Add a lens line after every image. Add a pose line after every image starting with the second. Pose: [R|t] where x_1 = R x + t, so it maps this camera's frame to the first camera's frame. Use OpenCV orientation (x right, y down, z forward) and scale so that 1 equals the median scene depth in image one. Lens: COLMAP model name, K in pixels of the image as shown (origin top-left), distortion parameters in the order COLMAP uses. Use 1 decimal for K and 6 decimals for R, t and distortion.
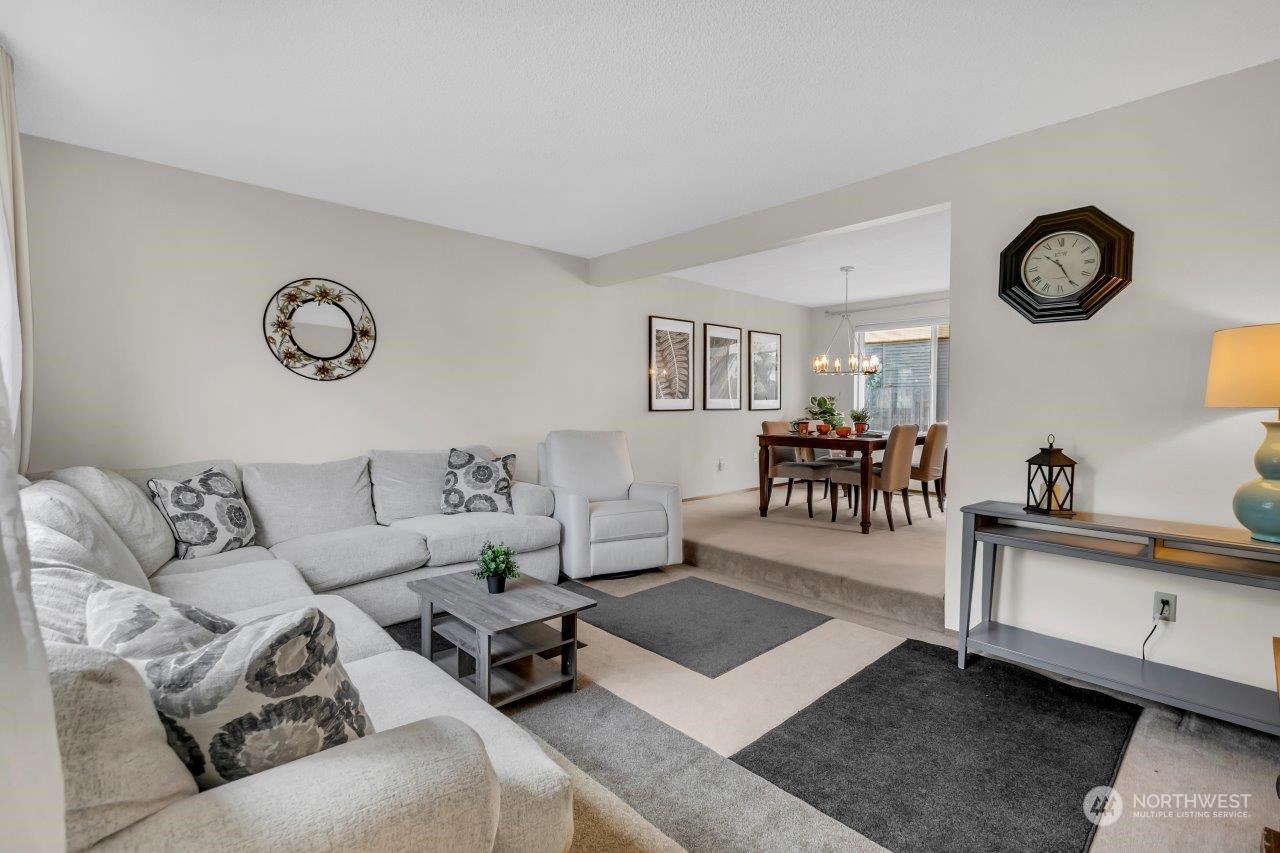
lens RADIAL K [[579.9, 0, 634.0], [0, 579.9, 419.3], [0, 0, 1]] dist [0.003038, 0.001240]
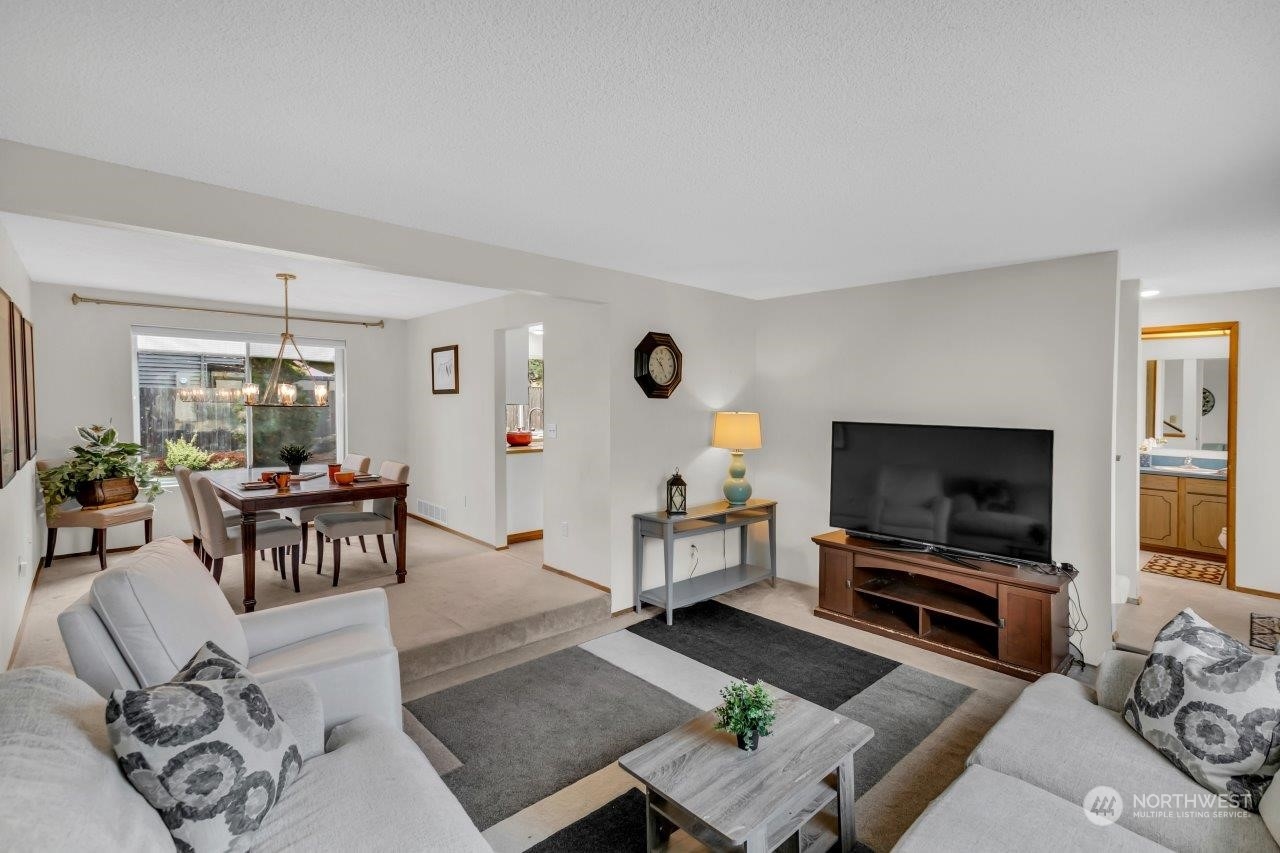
lens RADIAL K [[579.9, 0, 634.4], [0, 579.9, 425.9], [0, 0, 1]] dist [0.003038, 0.001240]
pose [[0.006751, -0.040480, 0.999158, -0.959398], [0.014855, 0.999074, 0.040376, -0.162863], [-0.999867, 0.014570, 0.007346, 1.086477]]
